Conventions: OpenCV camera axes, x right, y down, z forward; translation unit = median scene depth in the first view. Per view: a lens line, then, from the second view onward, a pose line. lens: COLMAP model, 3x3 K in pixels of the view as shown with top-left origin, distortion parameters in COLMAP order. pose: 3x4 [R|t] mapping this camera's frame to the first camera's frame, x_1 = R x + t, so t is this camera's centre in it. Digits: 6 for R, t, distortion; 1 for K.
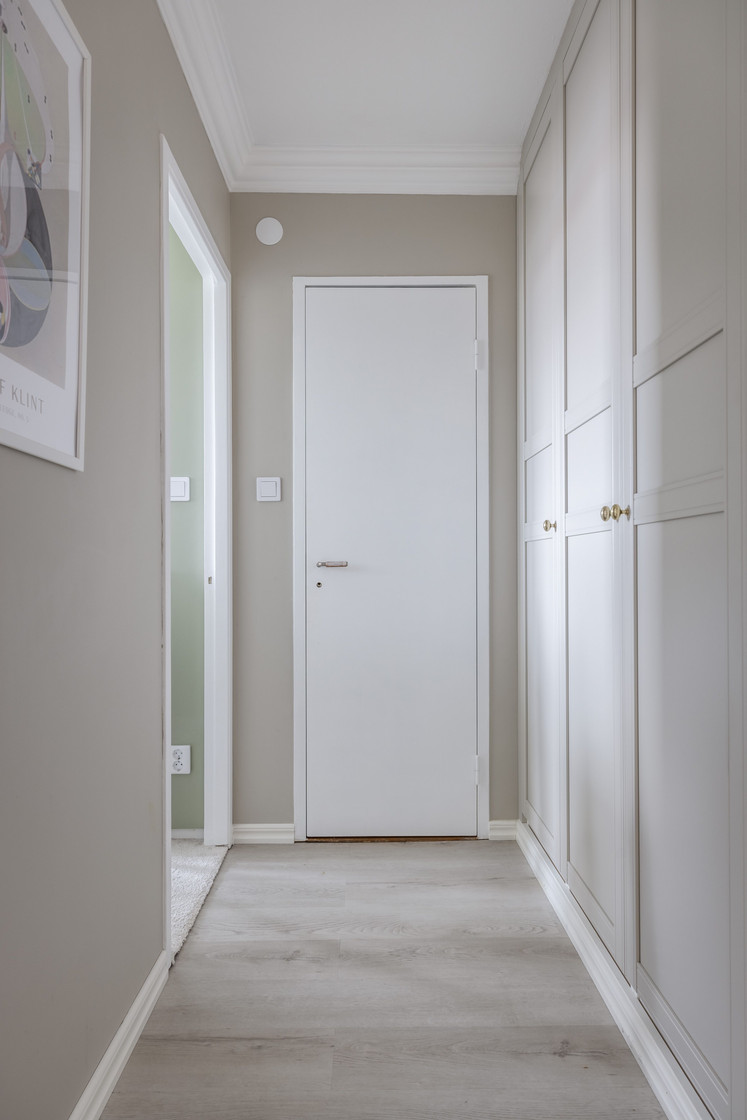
lens RADIAL K [[700.2, 0, 371.4], [0, 700.2, 566.9], [0, 0, 1]] dist [0.004536, 0.001698]
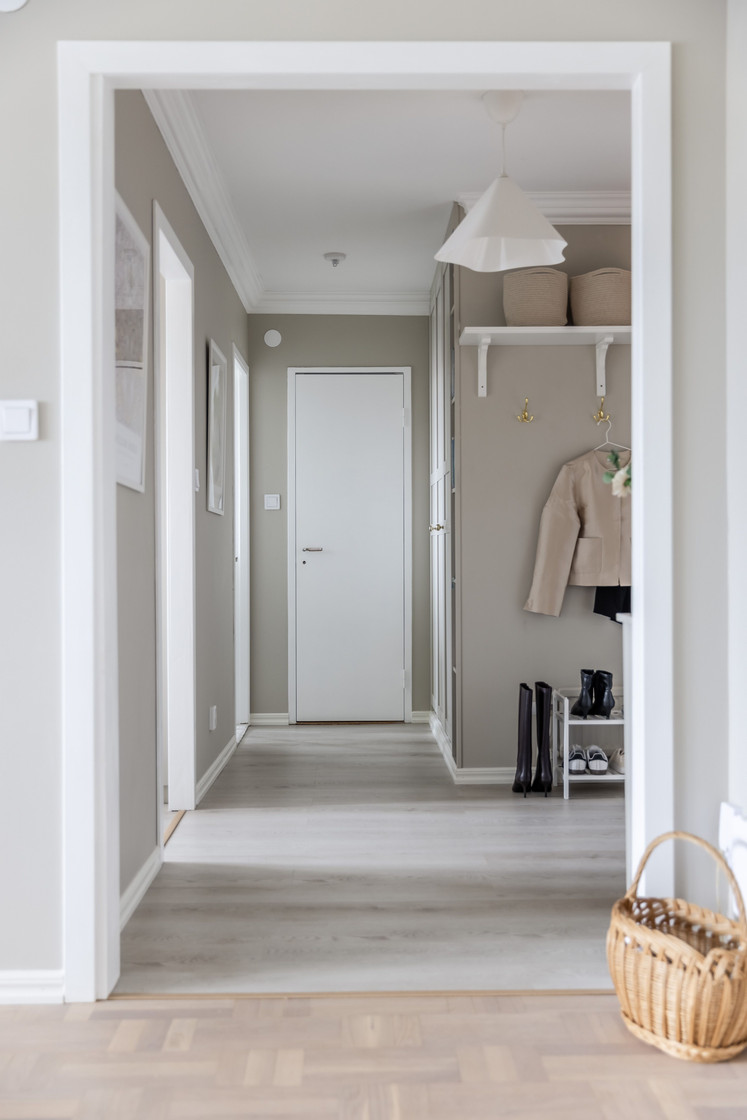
lens RADIAL K [[1202.7, 0, 380.0], [0, 1202.7, 558.9], [0, 0, 1]] dist [0.012380, 0.000000]
pose [[0.999852, -0.000379, 0.017200, 0.049872], [0.000262, 0.999977, 0.006768, -0.000947], [-0.017202, -0.006762, 0.999829, -1.724454]]
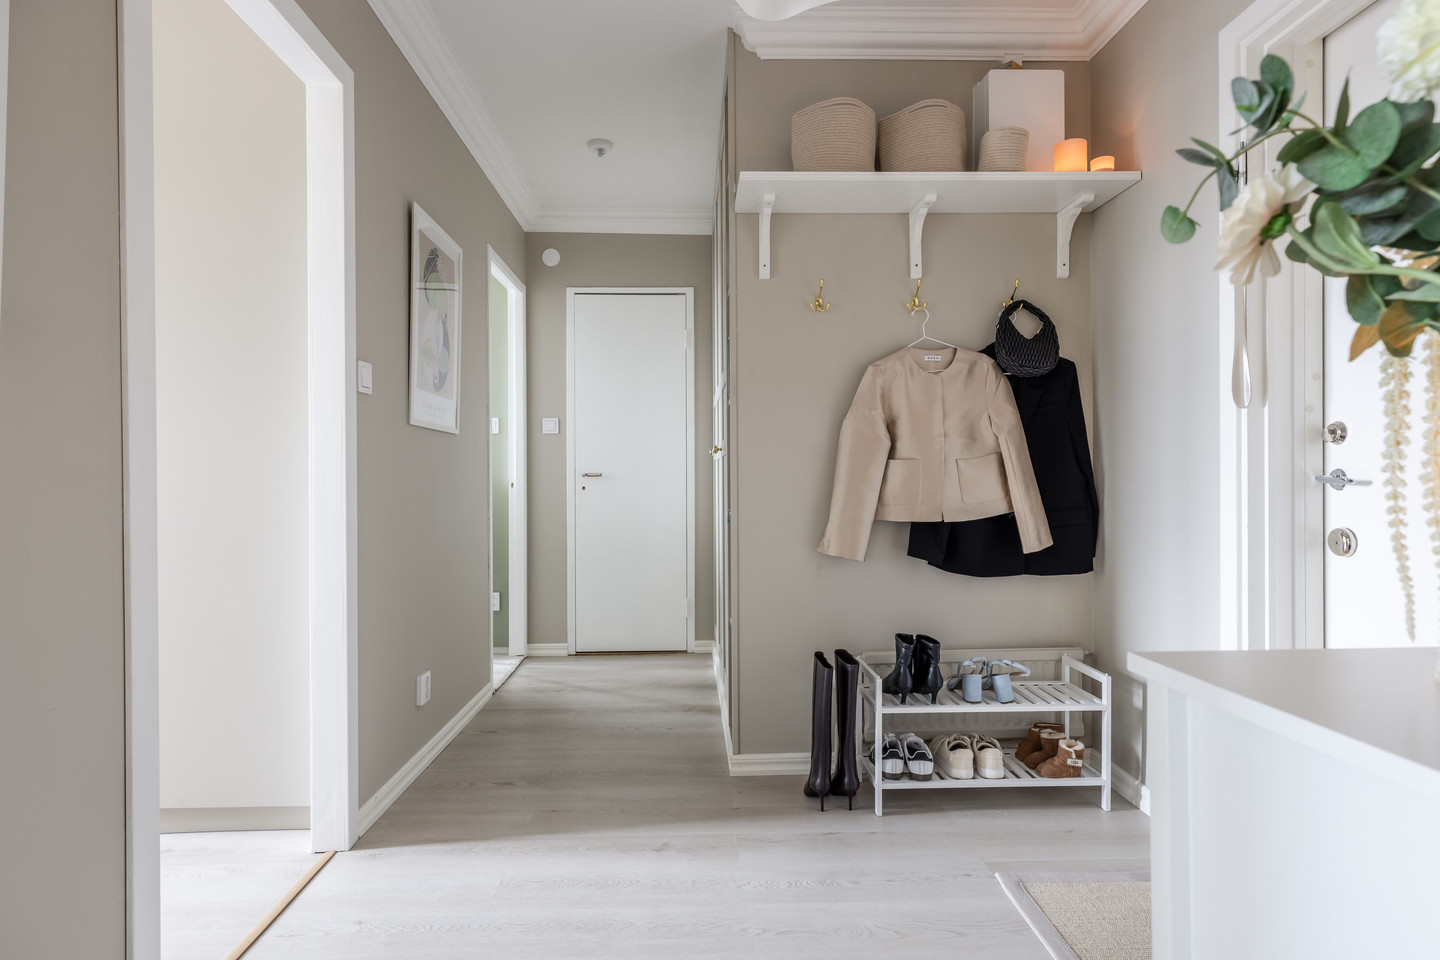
lens RADIAL K [[796.4, 0, 712.1], [0, 796.4, 477.3], [0, 0, 1]] dist [0.002851, 0.000390]
pose [[0.999567, -0.000983, 0.029400, 0.155908], [0.000926, 0.999998, 0.001949, -0.001258], [-0.029402, -0.001921, 0.999566, -0.756812]]
